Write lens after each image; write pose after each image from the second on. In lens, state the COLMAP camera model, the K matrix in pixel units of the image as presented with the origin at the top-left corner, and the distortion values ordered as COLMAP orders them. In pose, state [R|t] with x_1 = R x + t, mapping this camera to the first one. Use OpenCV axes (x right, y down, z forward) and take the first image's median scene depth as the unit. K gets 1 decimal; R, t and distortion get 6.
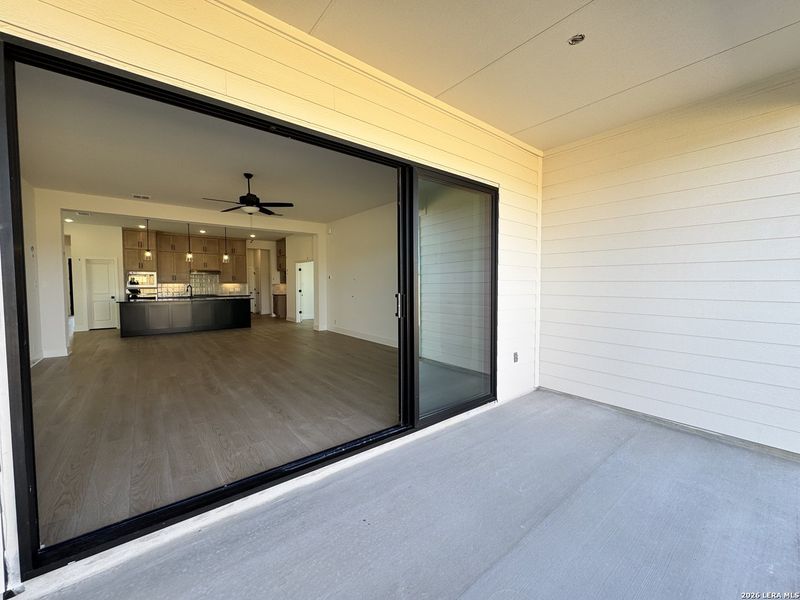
lens RADIAL K [[320.2, 0, 397.2], [0, 320.2, 297.7], [0, 0, 1]] dist [-0.014471, -0.000263]
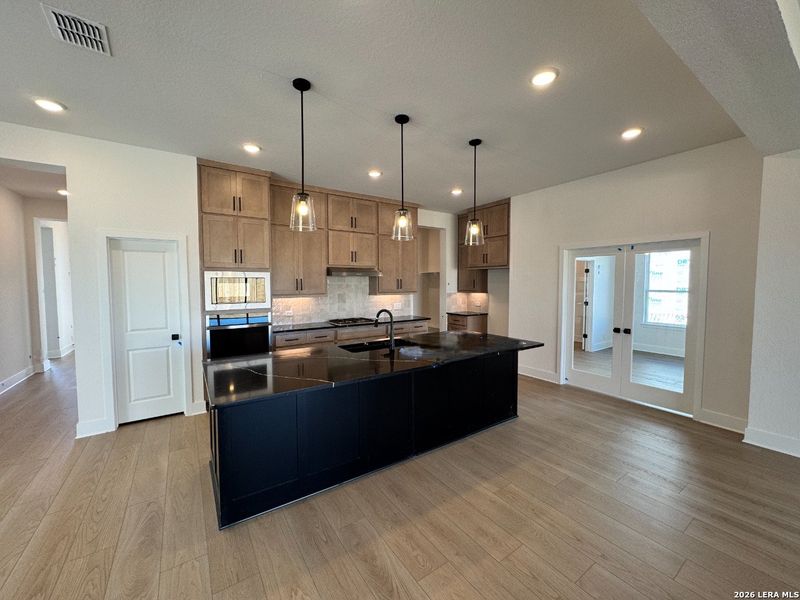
lens RADIAL K [[320.2, 0, 400.2], [0, 320.2, 299.3], [0, 0, 1]] dist [-0.014471, -0.000263]
pose [[0.998759, -0.001007, -0.049786, -0.590021], [0.001368, 0.999973, 0.007210, -0.049532], [0.049777, -0.007269, 0.998734, 0.610006]]
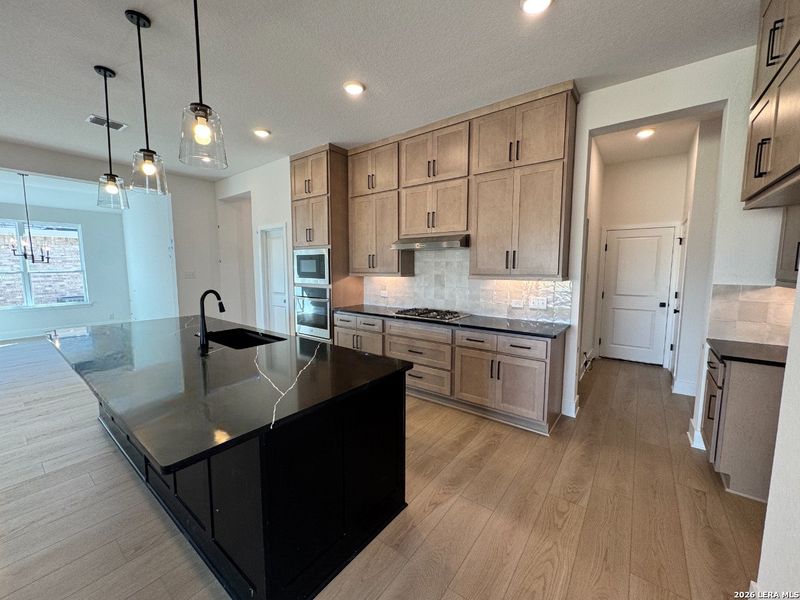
lens RADIAL K [[320.2, 0, 400.5], [0, 320.2, 300.7], [0, 0, 1]] dist [-0.014471, -0.000263]
pose [[0.266271, 0.102743, -0.958407, -0.341837], [-0.043748, 0.994566, 0.094465, -0.058533], [0.962905, 0.016775, 0.269320, 1.016408]]
